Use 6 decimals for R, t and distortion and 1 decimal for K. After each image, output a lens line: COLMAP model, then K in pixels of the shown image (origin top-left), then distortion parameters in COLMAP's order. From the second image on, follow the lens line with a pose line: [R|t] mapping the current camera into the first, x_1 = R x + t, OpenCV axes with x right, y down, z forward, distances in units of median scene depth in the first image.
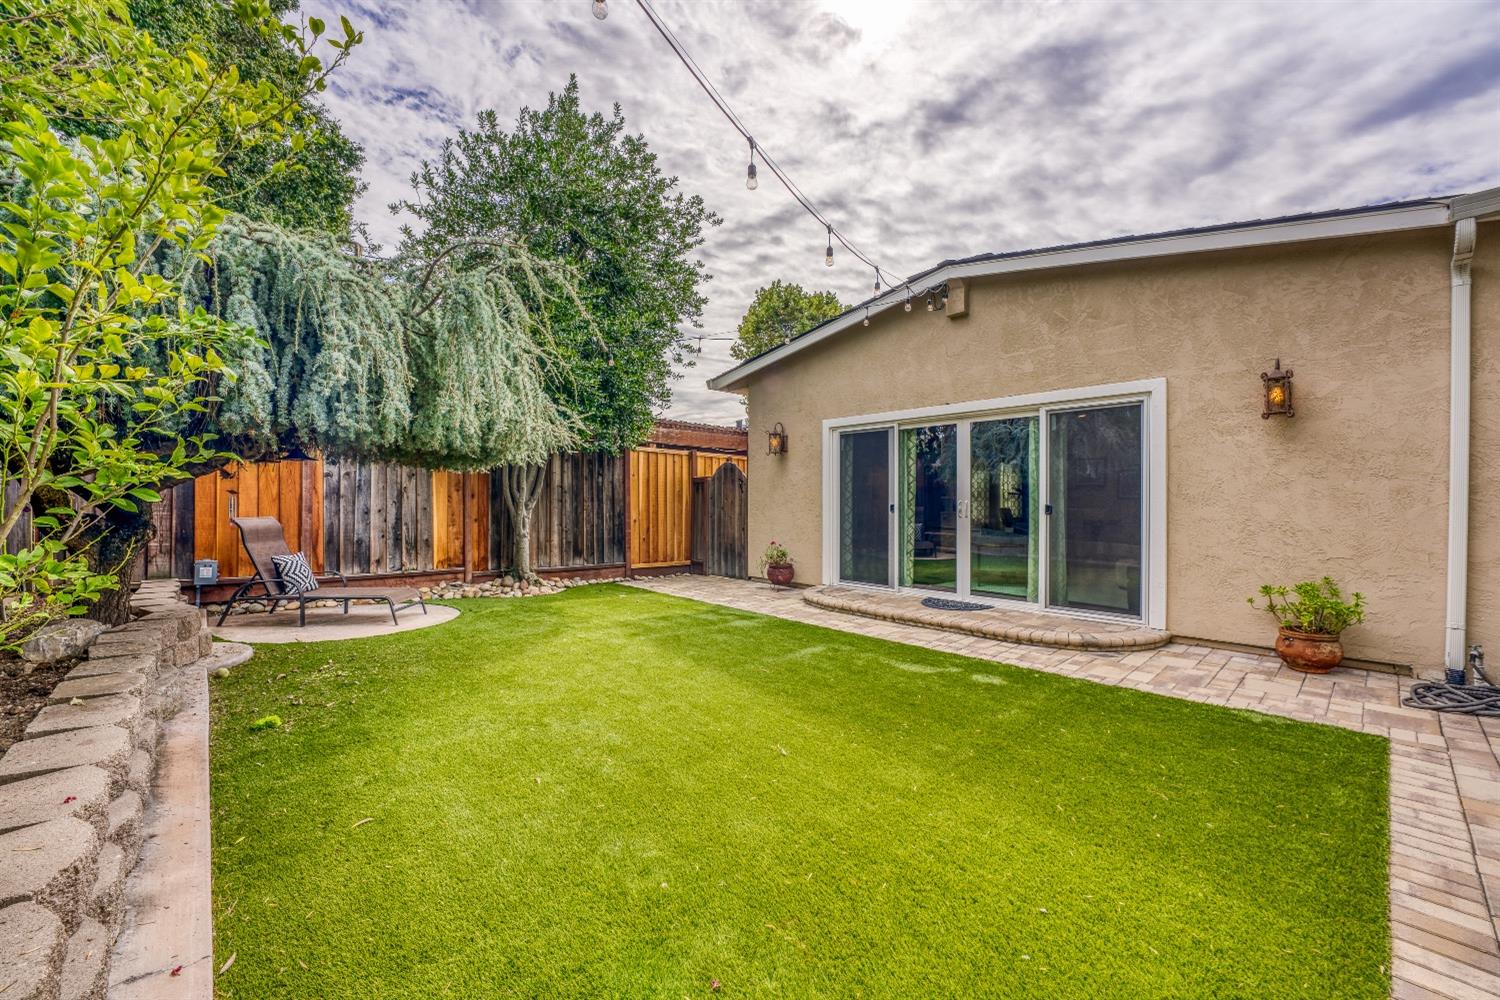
lens RADIAL K [[619.5, 0, 746.1], [0, 619.5, 505.5], [0, 0, 1]] dist [-0.001846, 0.000107]
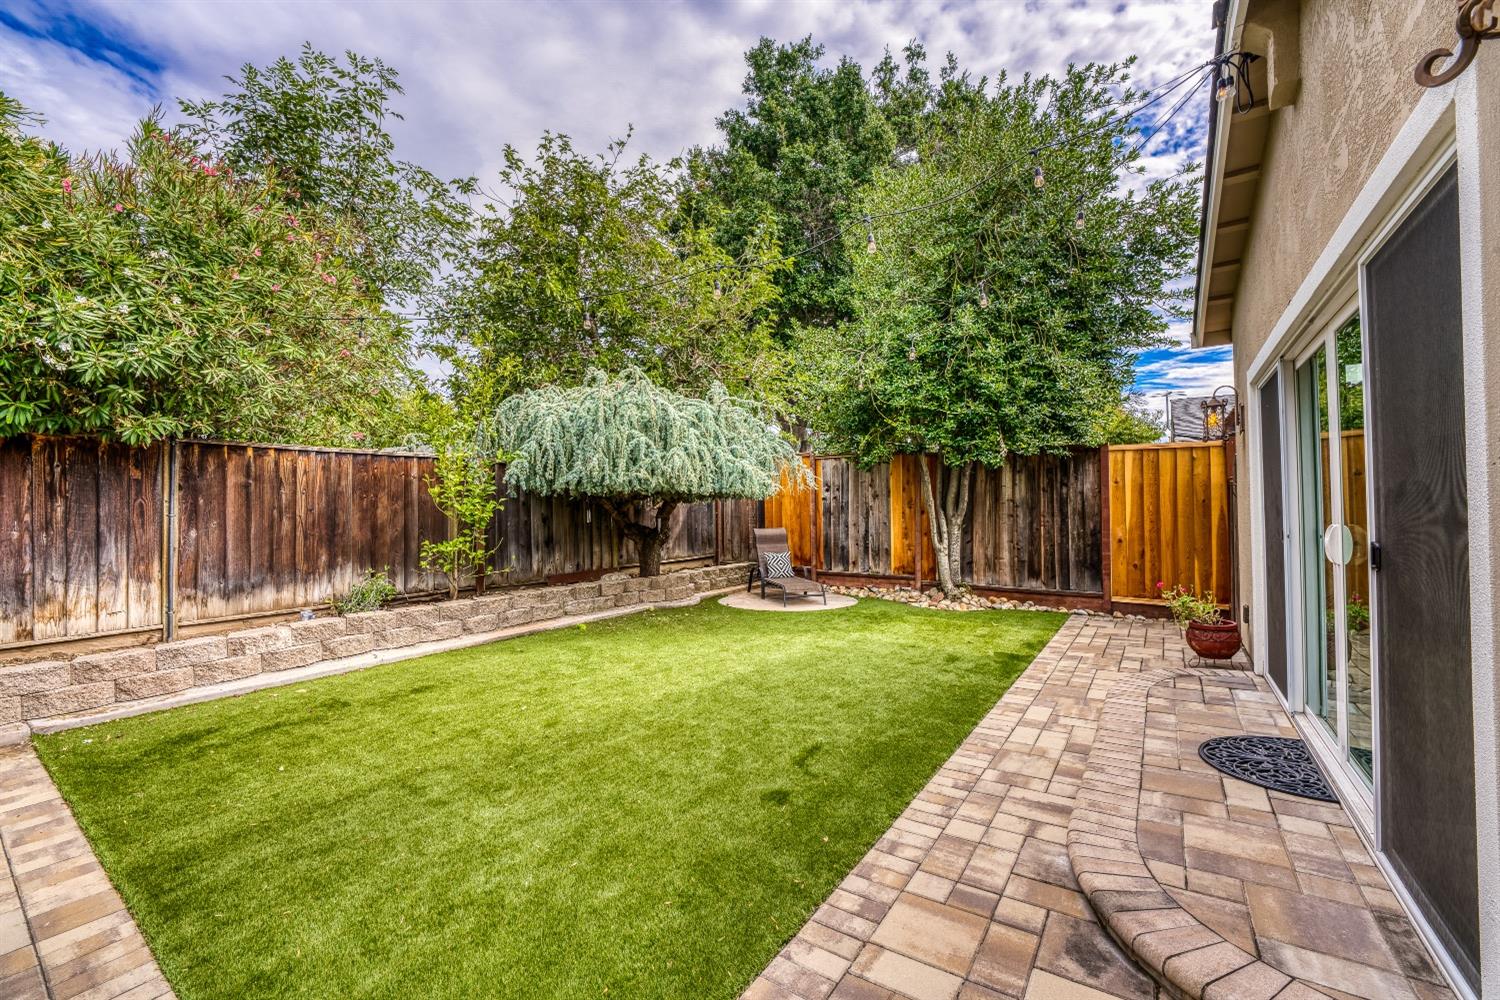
lens RADIAL K [[619.5, 0, 748.8], [0, 619.5, 500.1], [0, 0, 1]] dist [-0.001846, 0.000107]
pose [[0.190325, -0.021441, -0.981487, 0.606717], [0.006301, 0.999768, -0.020618, -0.016674], [0.981701, -0.002260, 0.190416, 0.486034]]
